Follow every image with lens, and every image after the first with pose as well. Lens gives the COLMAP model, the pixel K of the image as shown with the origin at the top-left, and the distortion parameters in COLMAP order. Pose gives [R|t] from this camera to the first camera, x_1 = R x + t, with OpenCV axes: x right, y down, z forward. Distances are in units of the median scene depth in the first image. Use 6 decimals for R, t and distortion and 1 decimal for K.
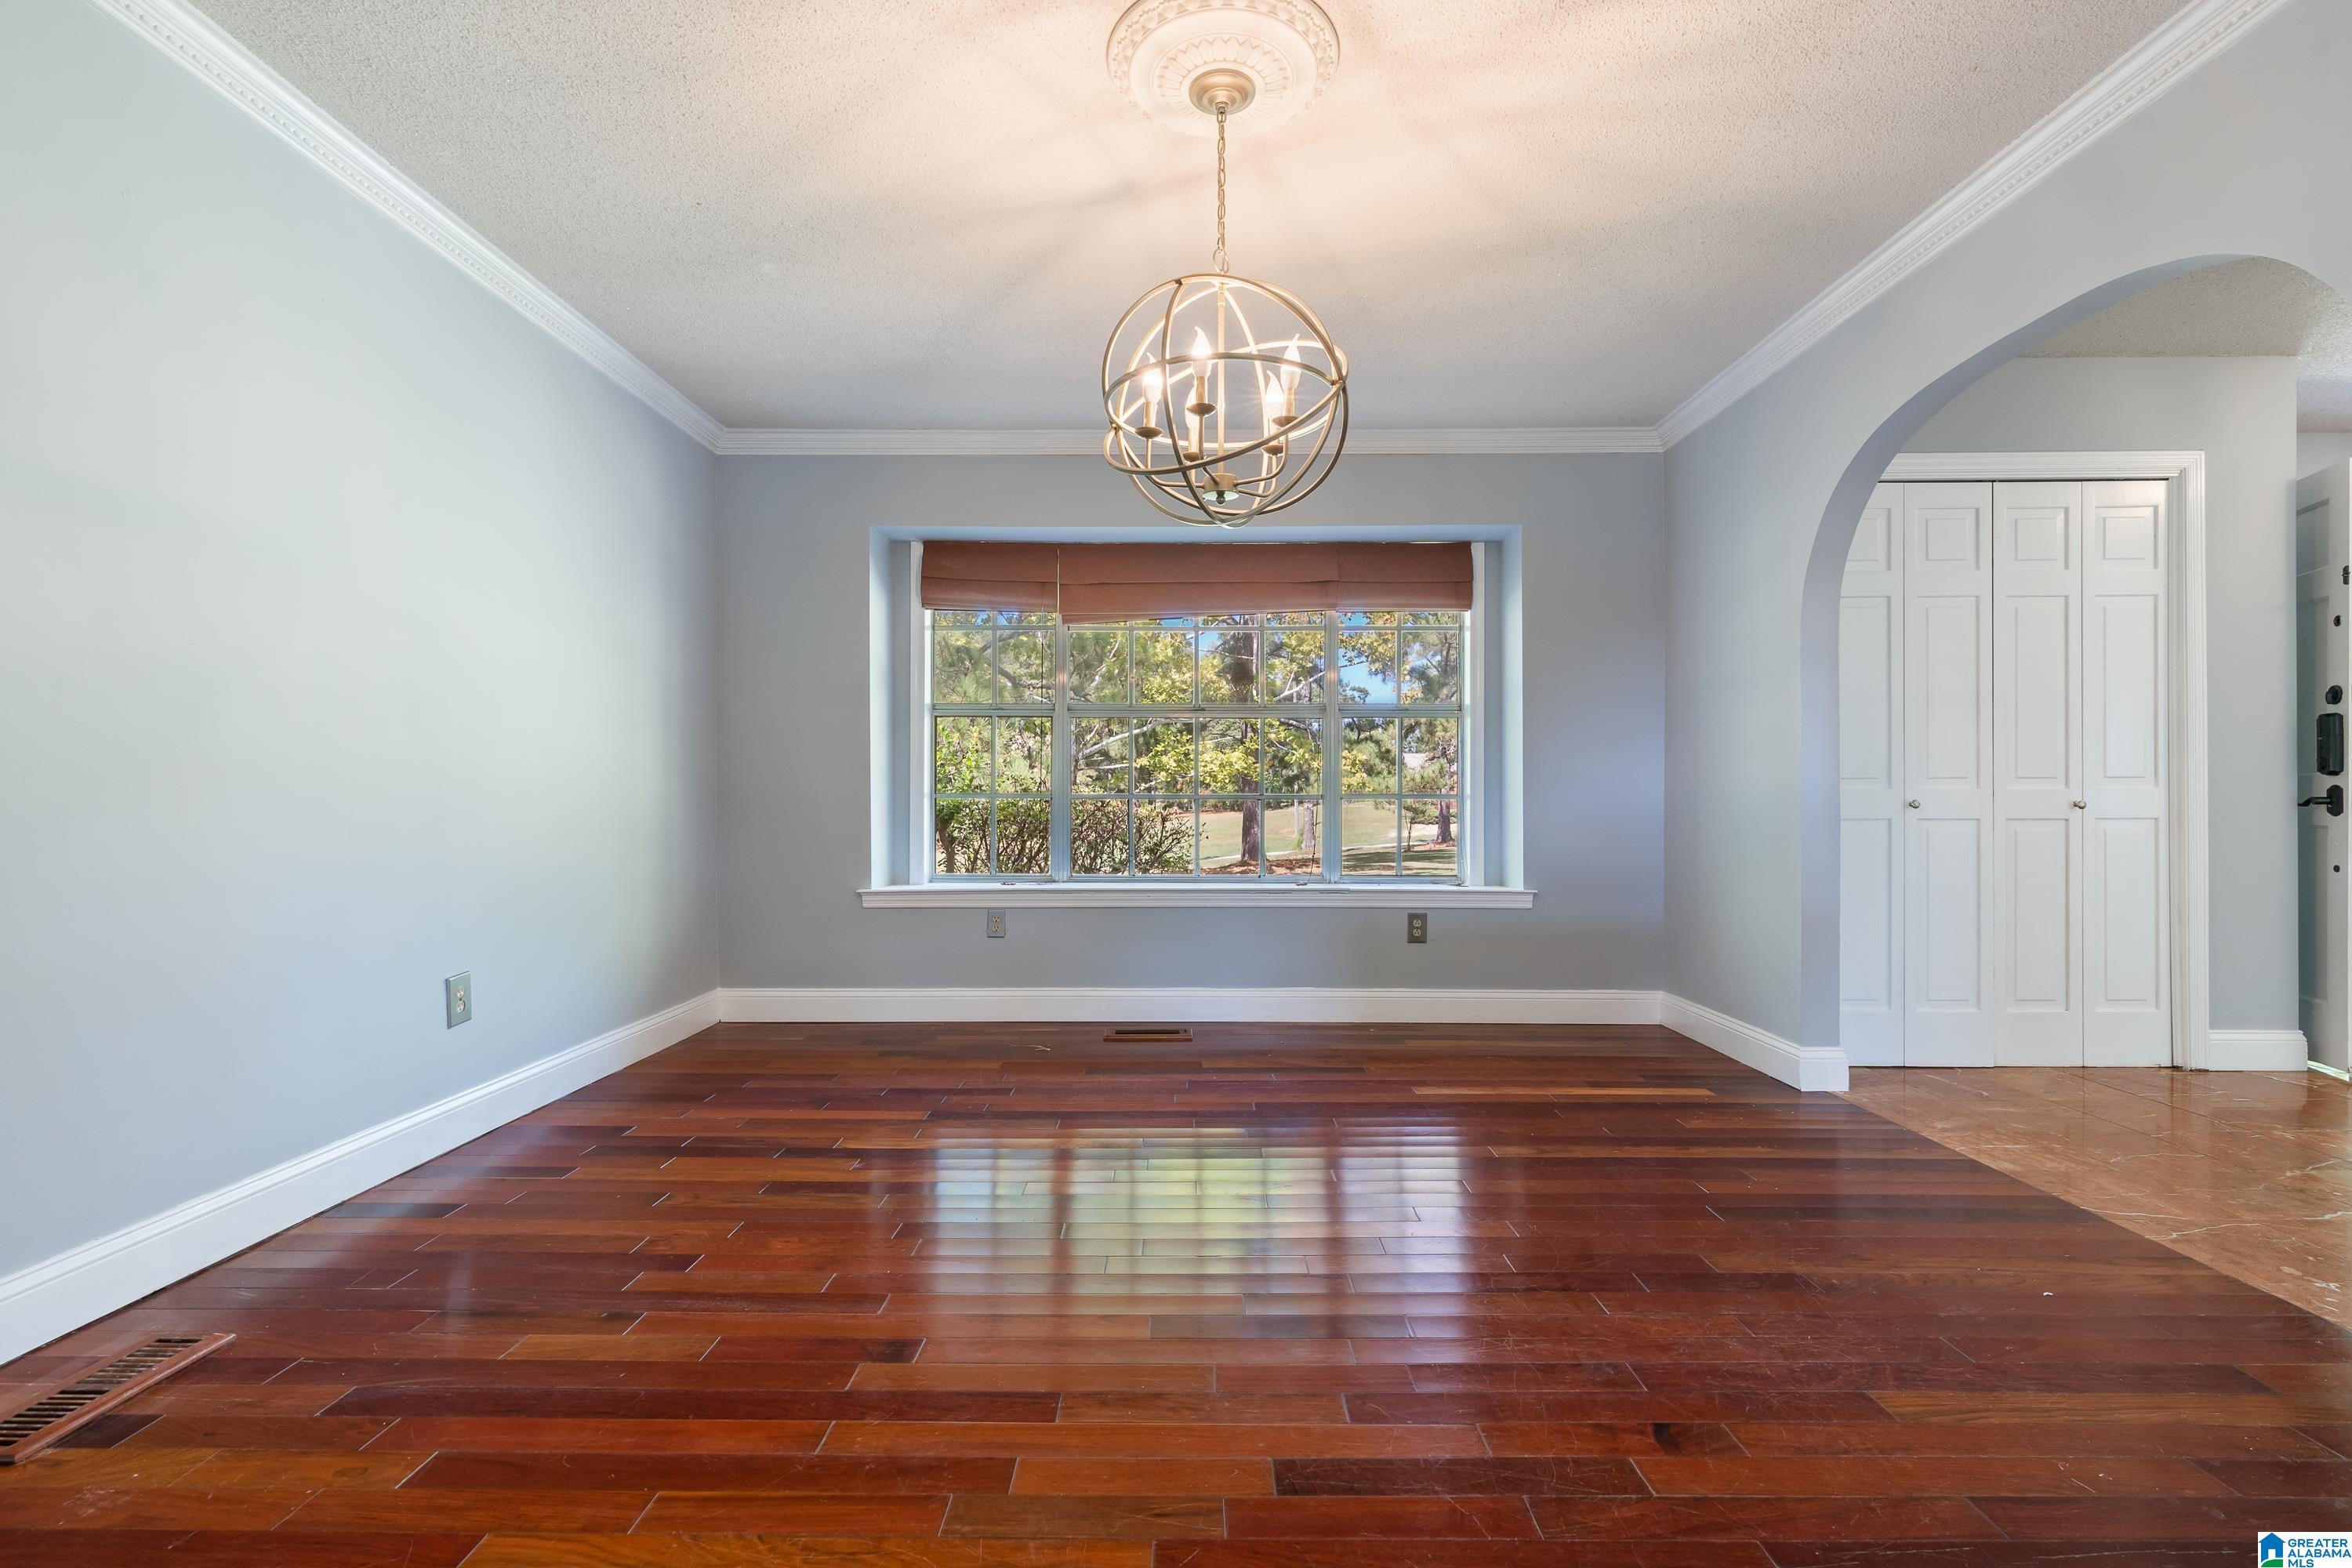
lens RADIAL K [[1081.9, 0, 1180.9], [0, 1081.9, 787.0], [0, 0, 1]] dist [-0.003081, -0.001088]
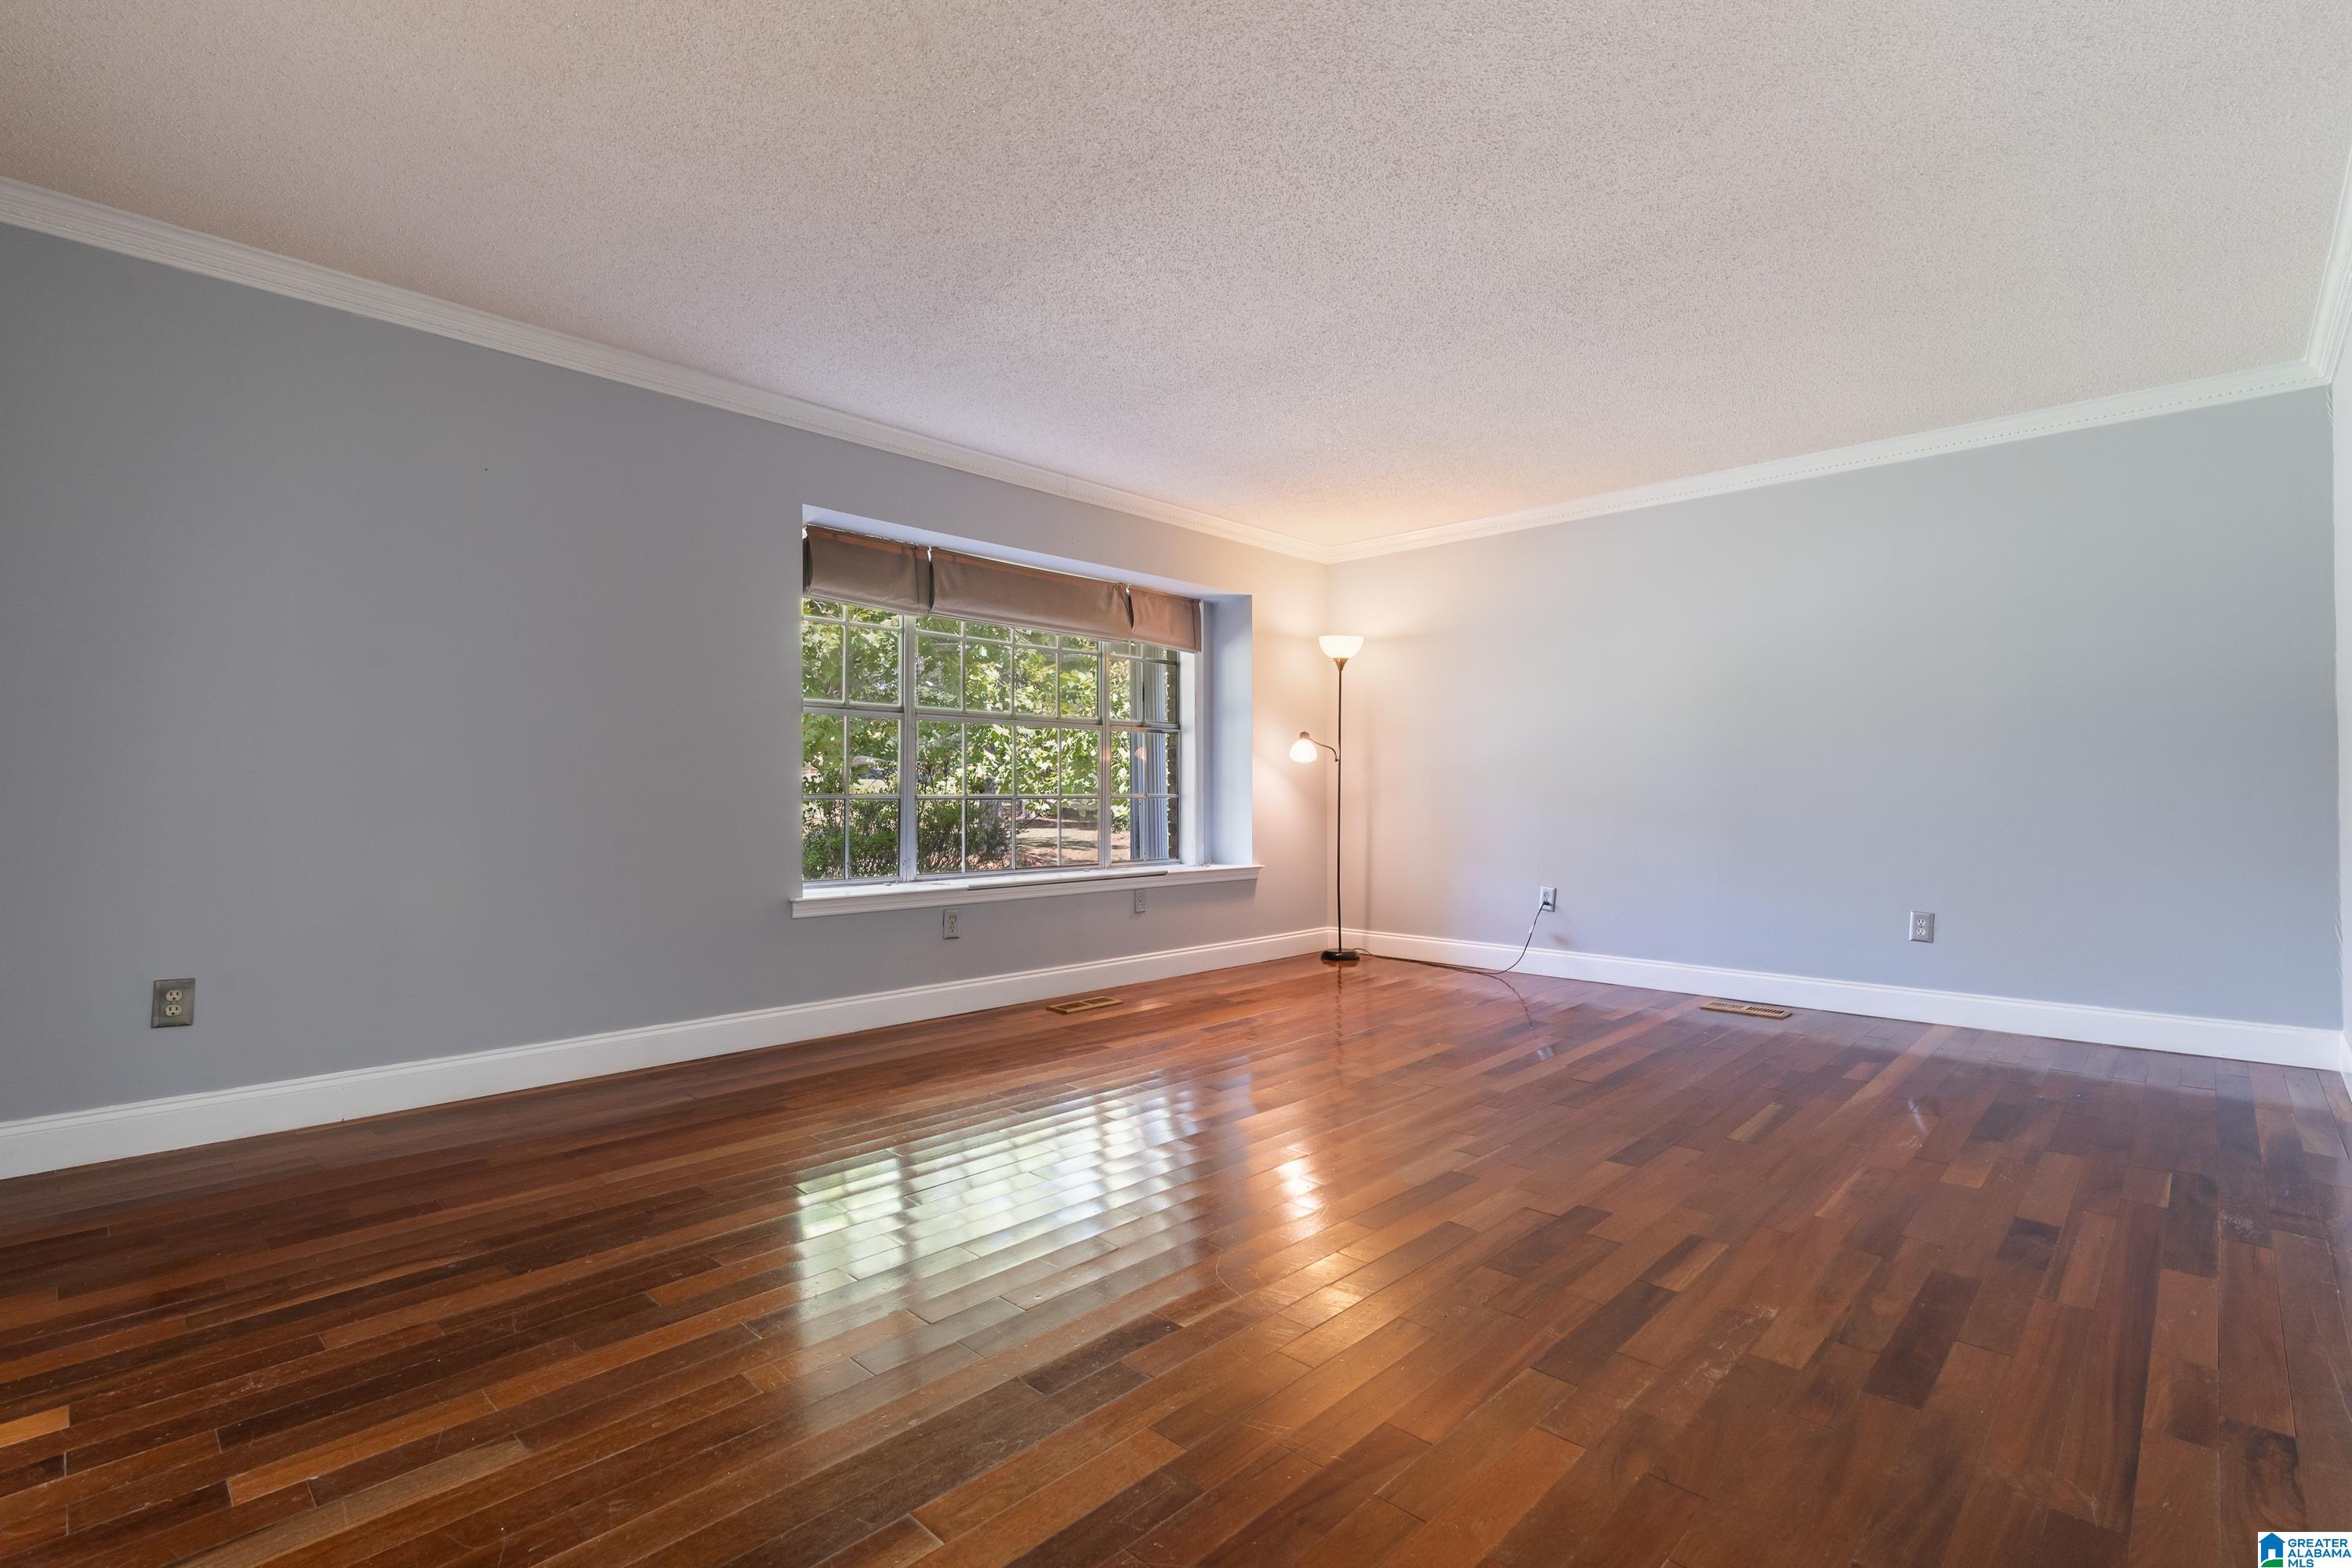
lens RADIAL K [[1081.9, 0, 1176.7], [0, 1081.9, 790.2], [0, 0, 1]] dist [-0.003081, -0.001088]
pose [[0.681885, -0.001139, 0.731459, -0.704064], [0.005580, 0.999978, -0.003644, 0.008216], [-0.731438, 0.006566, 0.681876, 0.133688]]
